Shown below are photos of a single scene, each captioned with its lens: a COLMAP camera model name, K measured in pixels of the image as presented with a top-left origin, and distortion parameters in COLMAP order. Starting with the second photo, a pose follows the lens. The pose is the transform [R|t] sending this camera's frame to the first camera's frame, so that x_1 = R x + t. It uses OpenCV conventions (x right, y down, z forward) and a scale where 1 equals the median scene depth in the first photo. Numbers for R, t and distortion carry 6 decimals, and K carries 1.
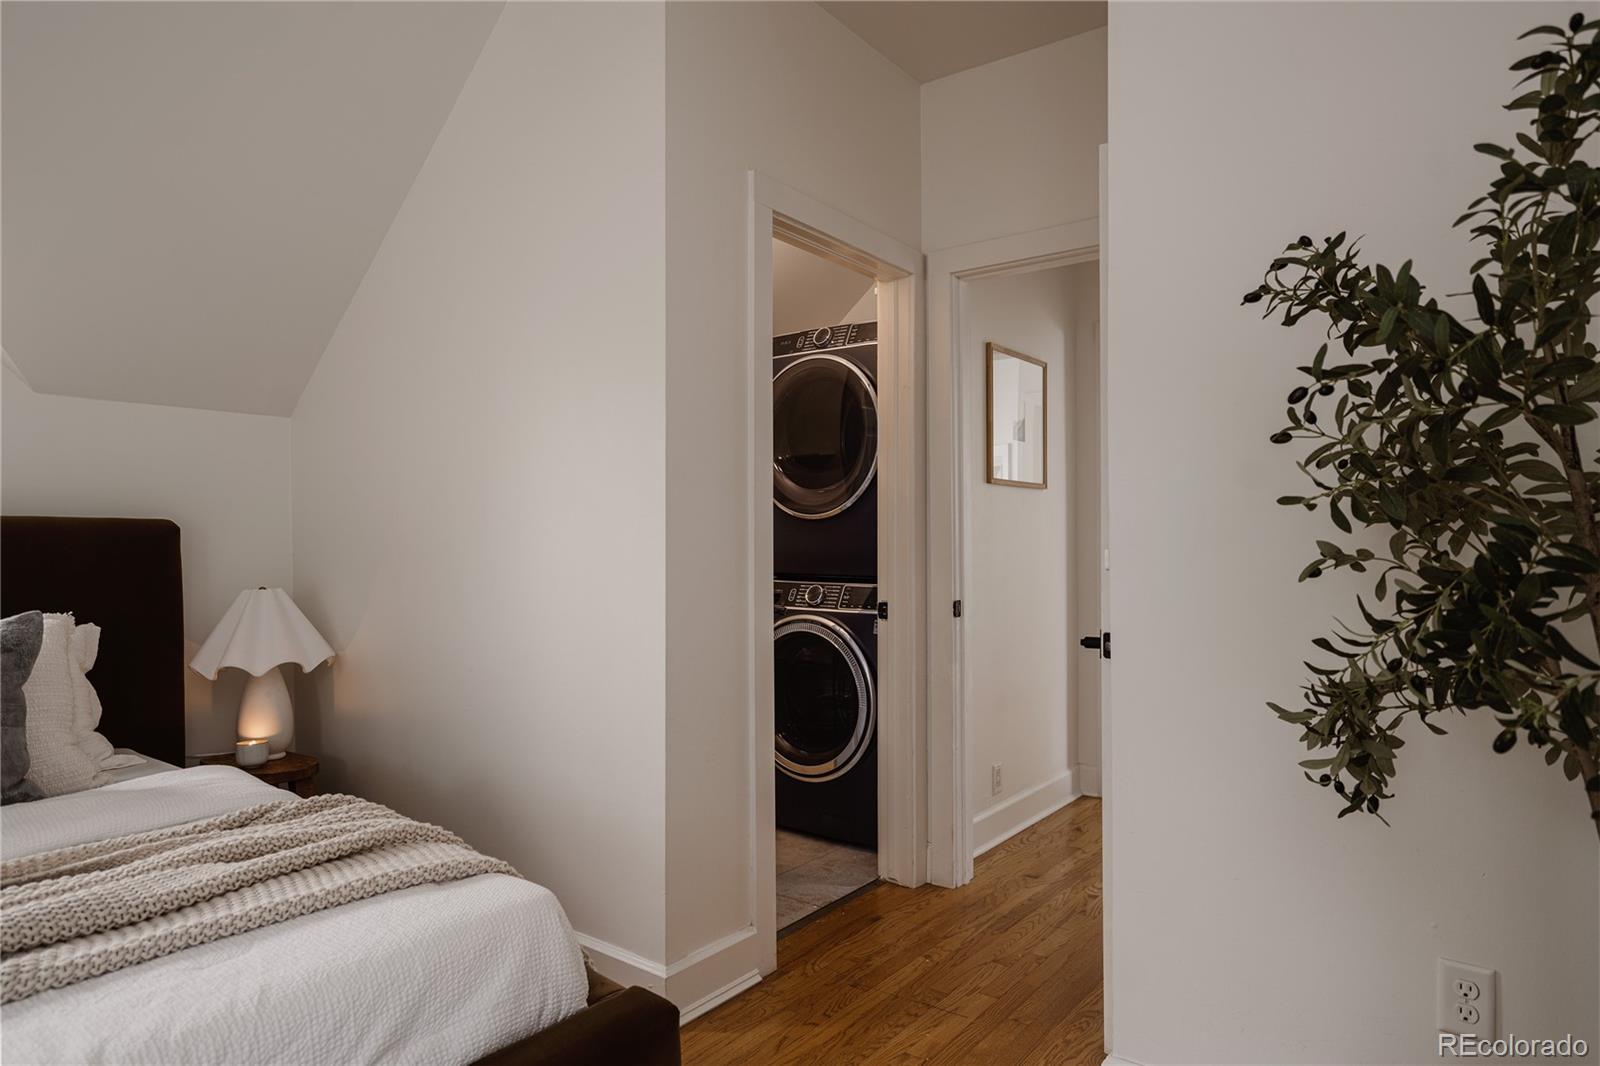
lens RADIAL K [[953.3, 0, 793.9], [0, 953.3, 525.6], [0, 0, 1]] dist [-0.004189, -0.000546]
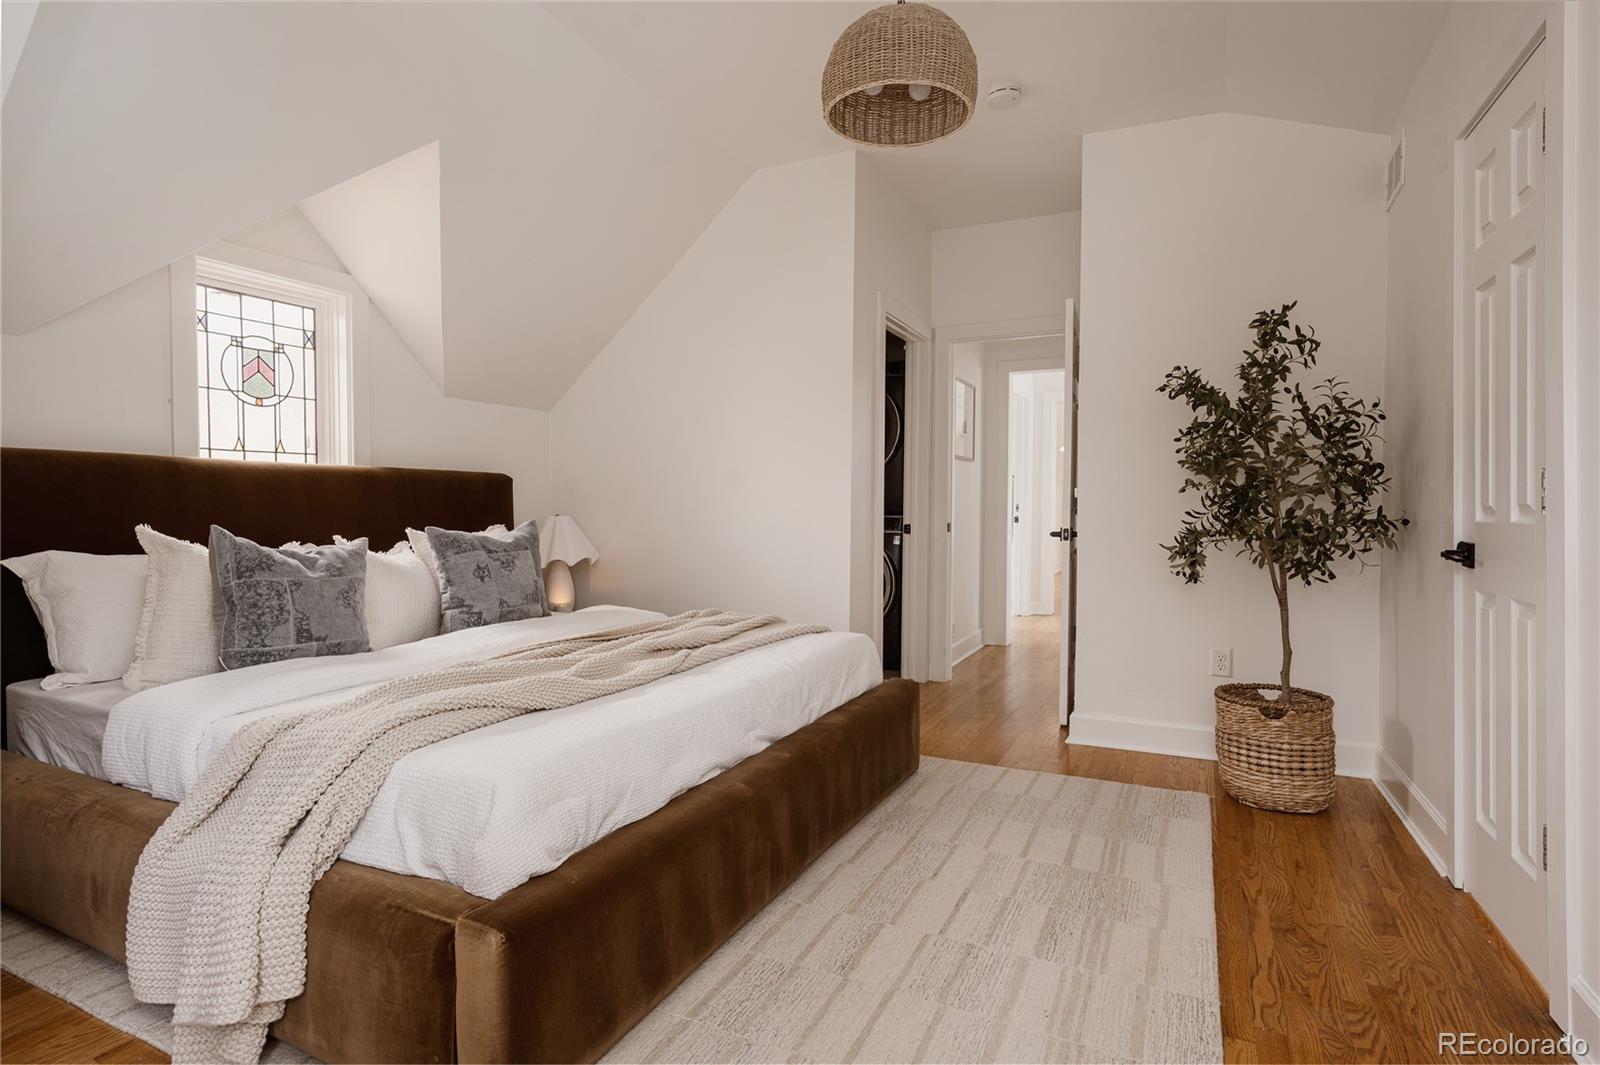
lens RADIAL K [[828.9, 0, 796.4], [0, 828.9, 518.2], [0, 0, 1]] dist [-0.001308, -0.000475]
pose [[0.976852, -0.003493, 0.213889, -0.981314], [-0.002722, 0.999583, 0.028752, 0.056223], [-0.213901, -0.028668, 0.976435, -1.022961]]
